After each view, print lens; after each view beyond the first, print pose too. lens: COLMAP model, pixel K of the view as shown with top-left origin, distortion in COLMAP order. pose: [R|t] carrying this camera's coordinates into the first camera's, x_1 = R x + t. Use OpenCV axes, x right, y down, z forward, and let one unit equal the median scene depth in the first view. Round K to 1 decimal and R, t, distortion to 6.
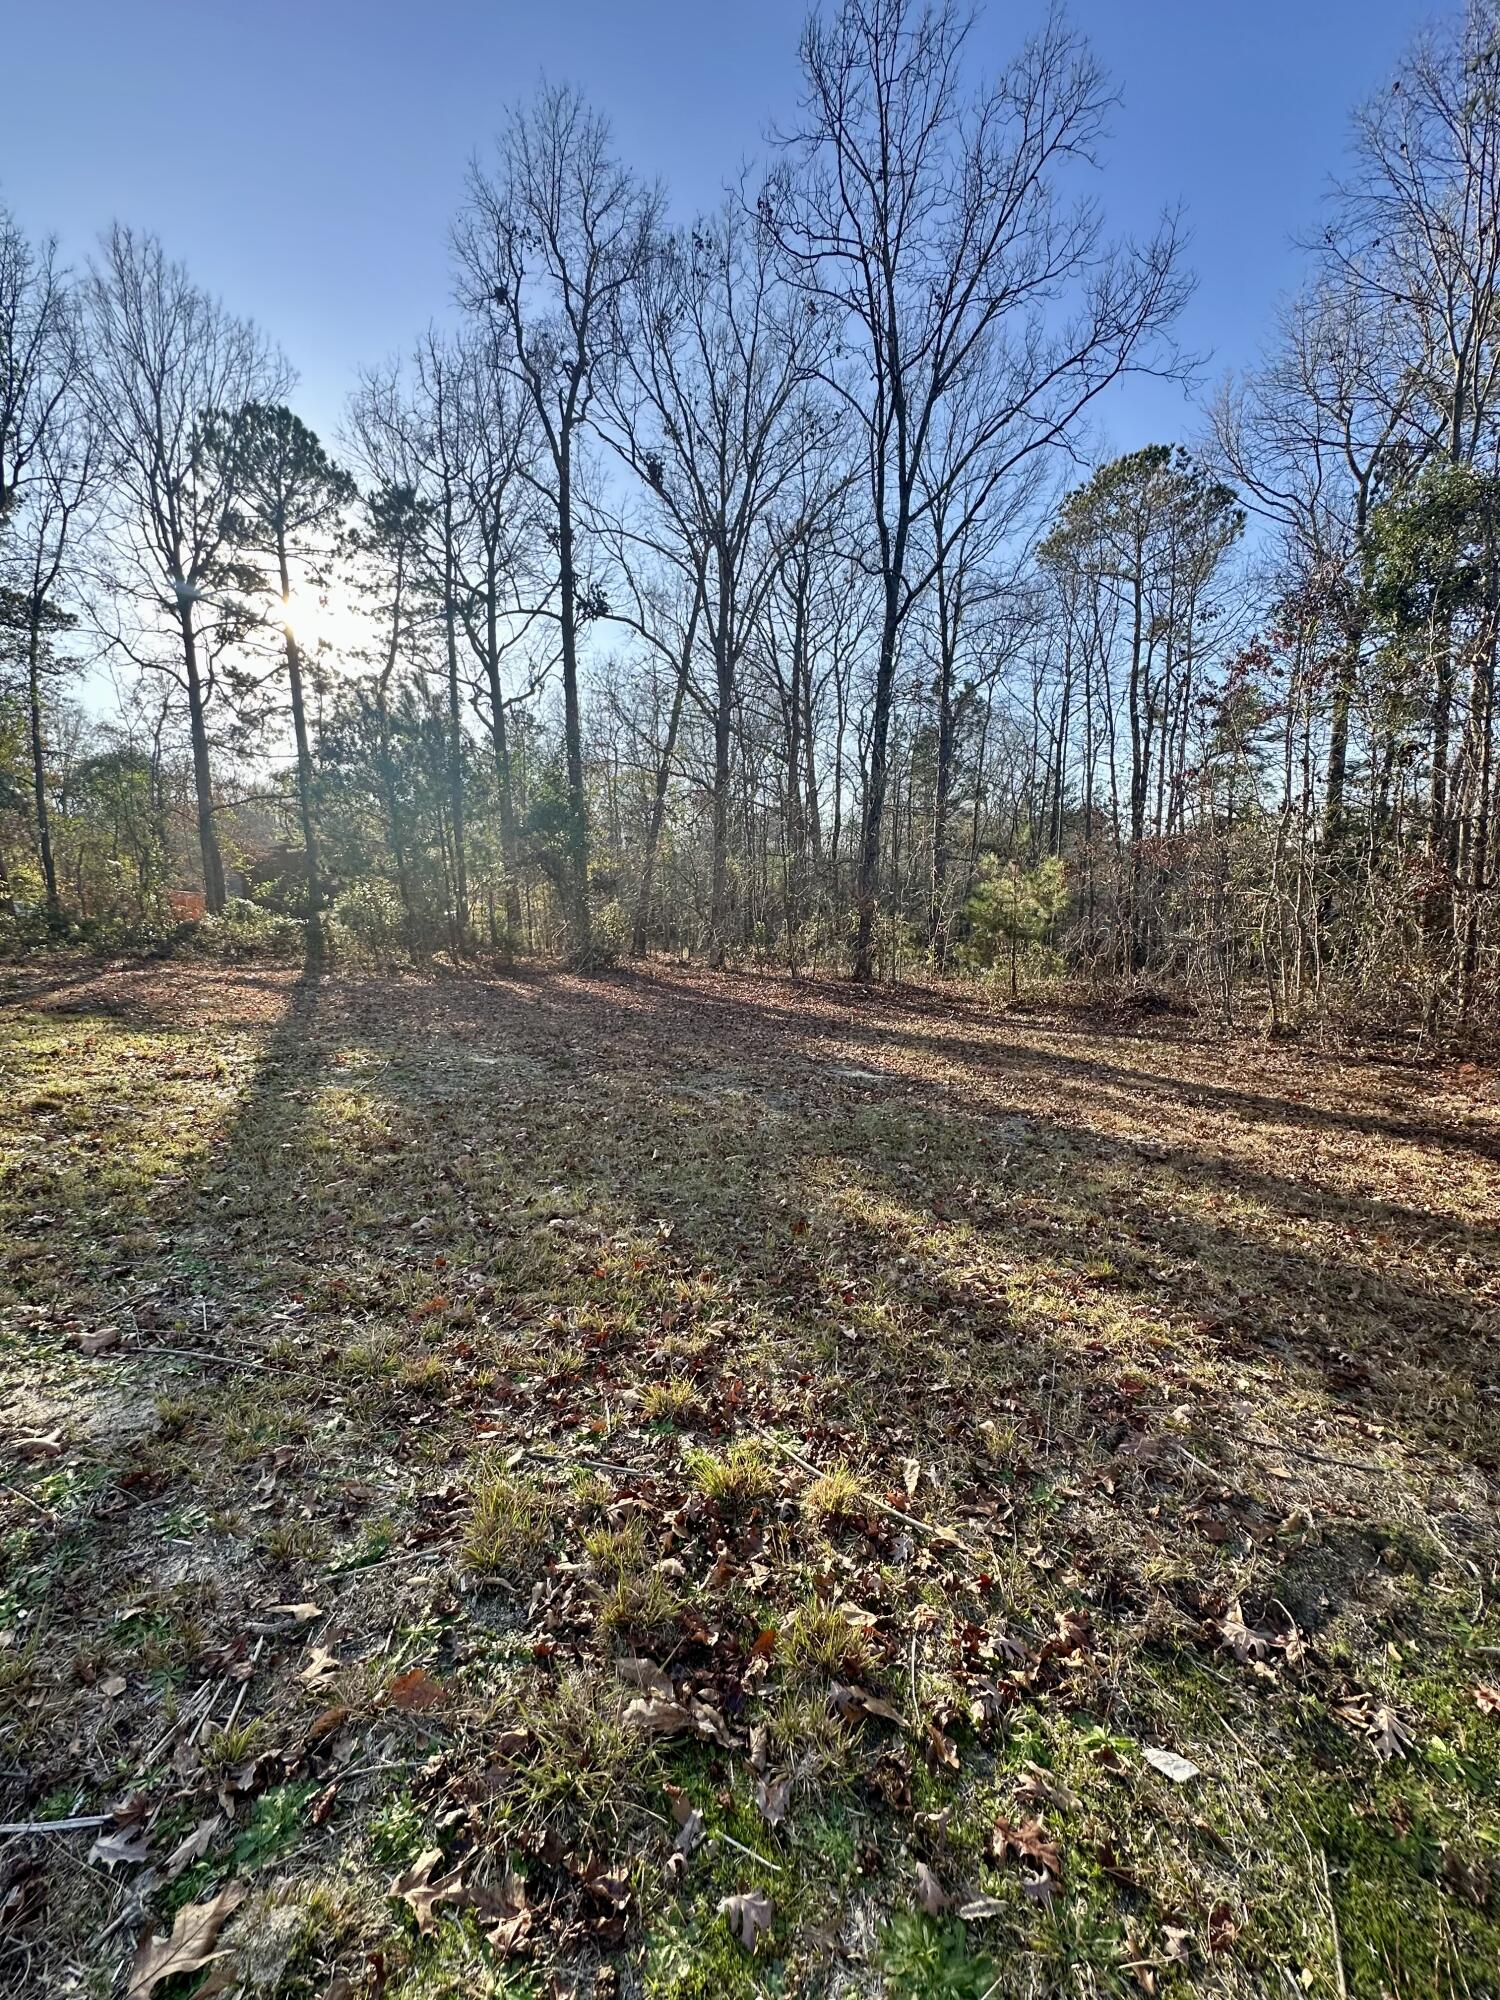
lens RADIAL K [[799.4, 0, 756.6], [0, 799.4, 988.7], [0, 0, 1]] dist [-0.002636, 0.000992]
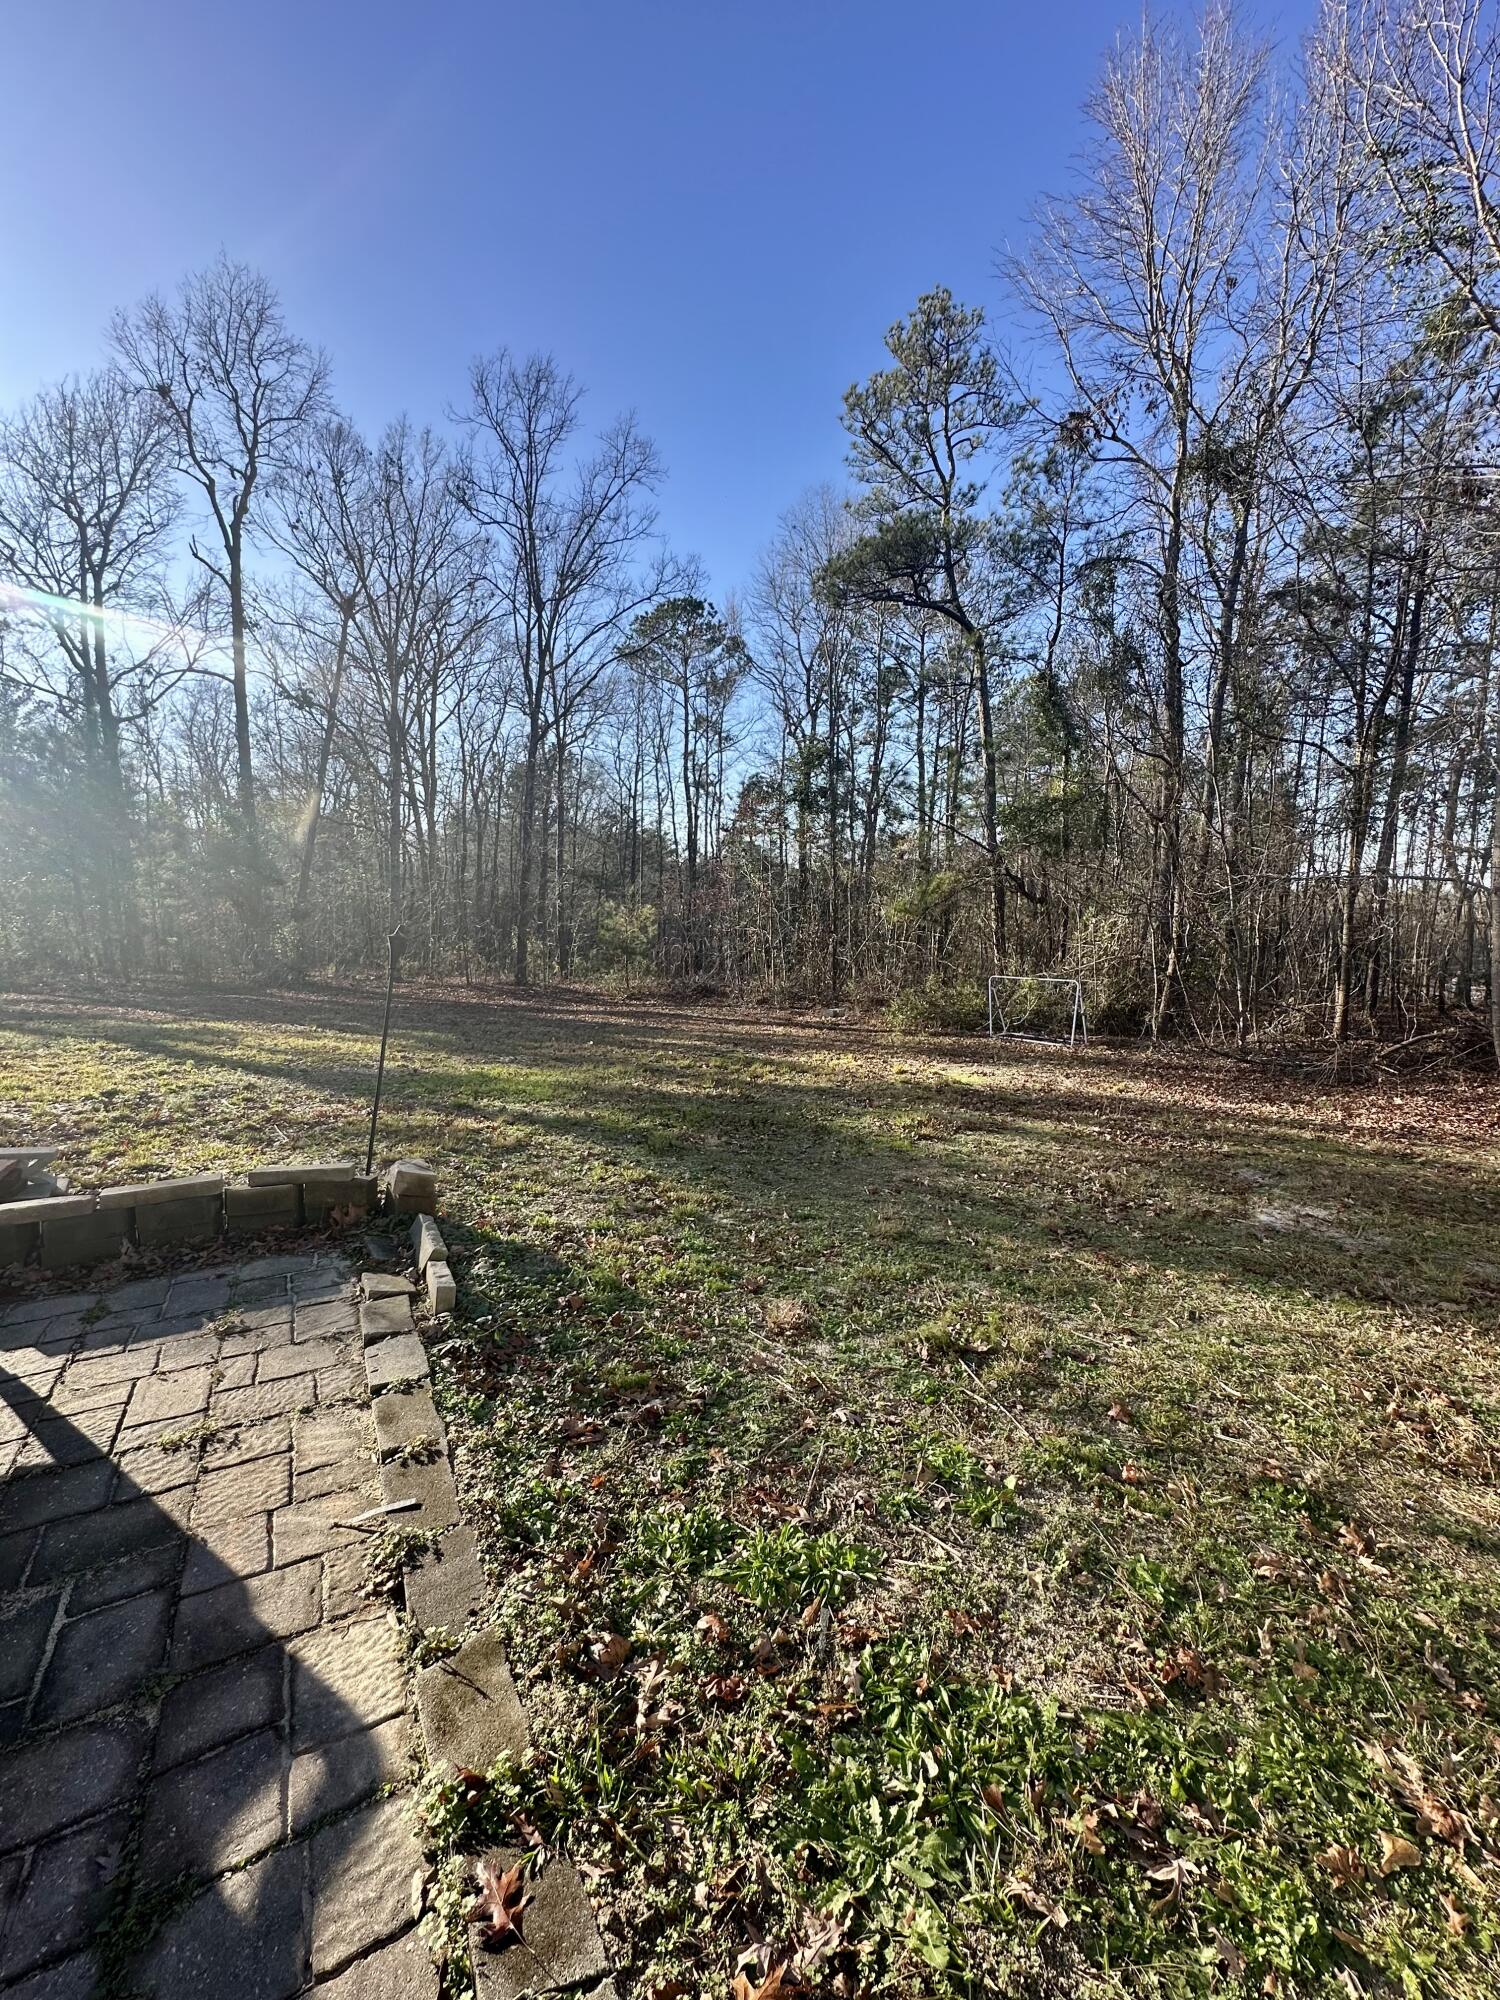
lens RADIAL K [[799.4, 0, 744.5], [0, 799.4, 992.8], [0, 0, 1]] dist [-0.002636, 0.000992]
pose [[0.875084, -0.043131, 0.482046, -0.122534], [0.043331, 0.999003, 0.010726, 0.003631], [-0.482028, 0.011502, 0.876080, -0.255801]]
